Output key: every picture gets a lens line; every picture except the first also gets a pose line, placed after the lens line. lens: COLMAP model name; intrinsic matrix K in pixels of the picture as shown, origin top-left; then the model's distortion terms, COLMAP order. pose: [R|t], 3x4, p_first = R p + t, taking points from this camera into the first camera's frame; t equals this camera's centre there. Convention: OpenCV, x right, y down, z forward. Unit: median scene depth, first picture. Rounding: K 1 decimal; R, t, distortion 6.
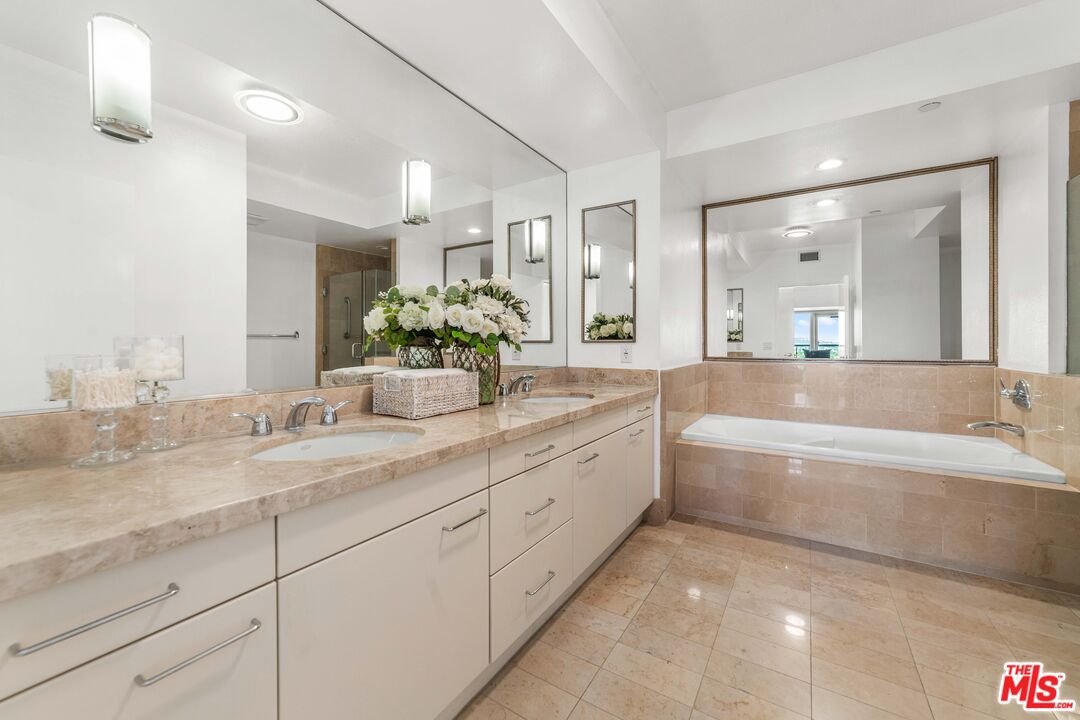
lens RADIAL K [[422.8, 0, 542.4], [0, 422.8, 348.1], [0, 0, 1]] dist [-0.002111, 0.000253]
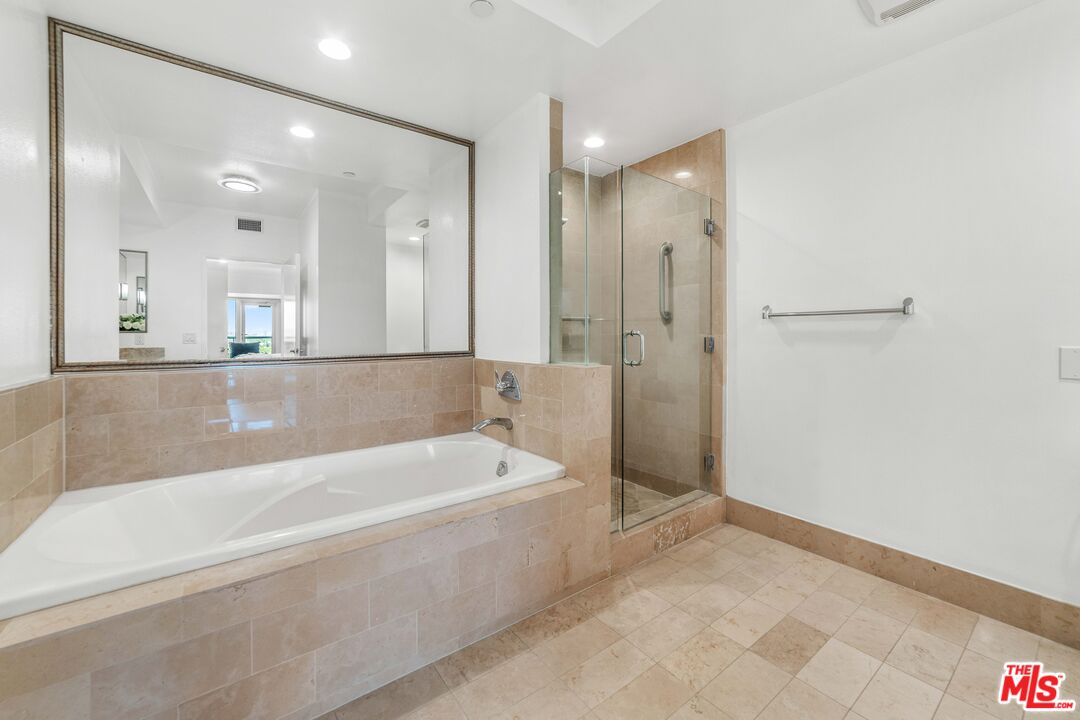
lens RADIAL K [[428.7, 0, 535.0], [0, 428.7, 336.0], [0, 0, 1]] dist [-0.004048, 0.000215]
pose [[0.371738, -0.001335, 0.928337, 0.166375], [0.011329, 0.999931, -0.003098, -0.001032], [-0.928269, 0.011669, 0.371728, 0.397515]]
